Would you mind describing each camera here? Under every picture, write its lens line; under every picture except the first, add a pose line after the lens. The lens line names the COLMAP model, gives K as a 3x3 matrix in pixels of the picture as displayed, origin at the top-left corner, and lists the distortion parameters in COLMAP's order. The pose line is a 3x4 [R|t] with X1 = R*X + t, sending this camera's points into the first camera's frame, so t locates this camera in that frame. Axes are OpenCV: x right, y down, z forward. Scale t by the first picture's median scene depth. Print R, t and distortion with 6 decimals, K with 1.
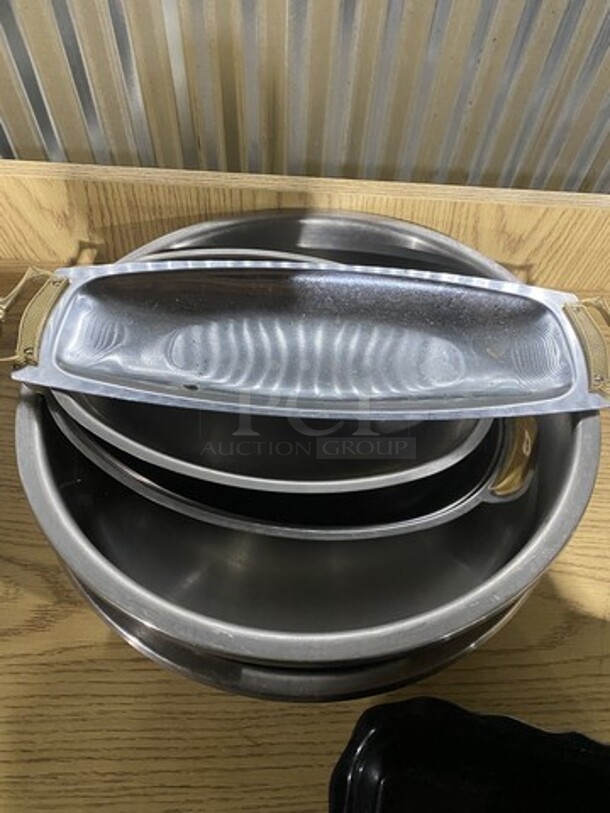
lens RADIAL K [[623.1, 0, 307.5], [0, 623.1, 411.0], [0, 0, 1]] dist [0.009268, -0.001165]
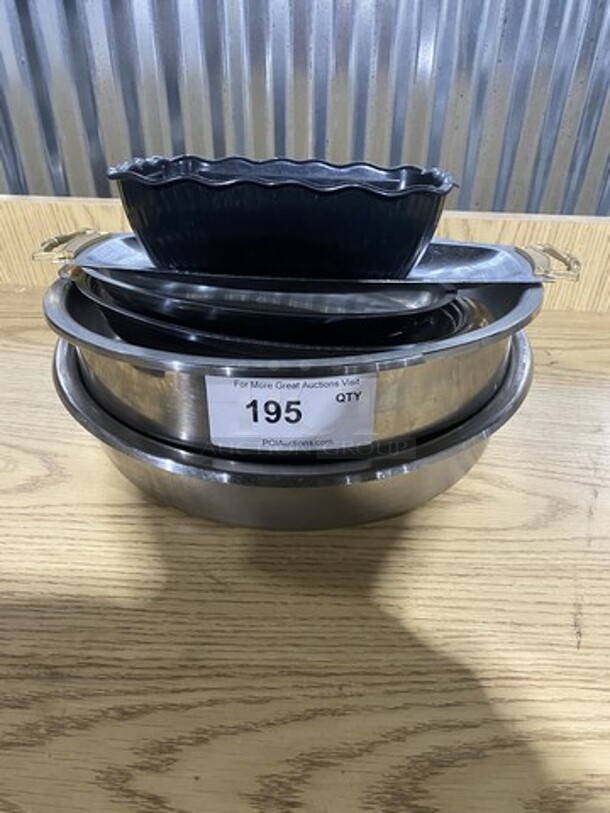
lens RADIAL K [[623.1, 0, 297.7], [0, 623.1, 407.8], [0, 0, 1]] dist [0.009268, -0.001165]
pose [[0.996364, 0.008359, -0.084790, 0.111078], [-0.042652, 0.910434, -0.411449, 0.642368], [0.073757, 0.413569, 0.907480, 0.025734]]
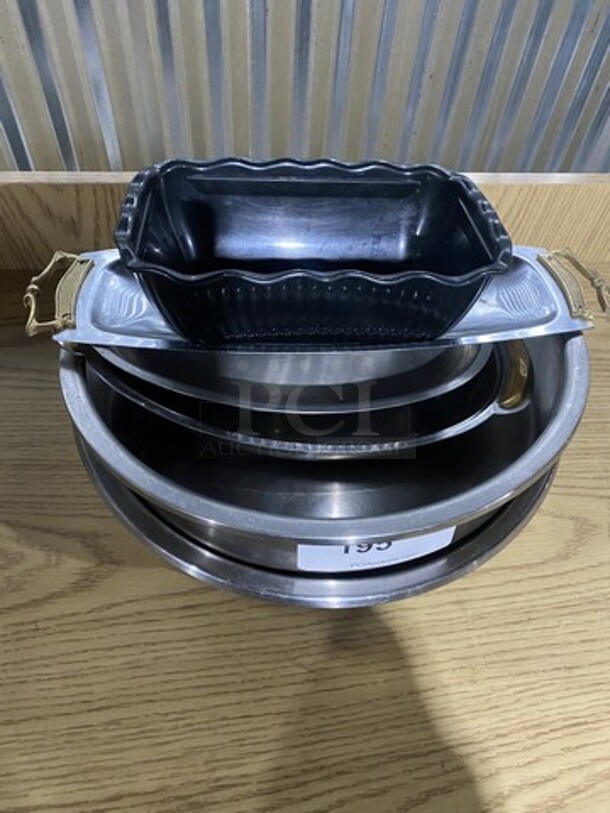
lens RADIAL K [[623.1, 0, 312.5], [0, 623.1, 401.4], [0, 0, 1]] dist [0.009268, -0.001165]
pose [[0.993081, -0.084175, 0.081881, -0.118472], [0.092919, 0.989623, -0.109604, 0.193612], [-0.071806, 0.116454, 0.990597, -0.076302]]
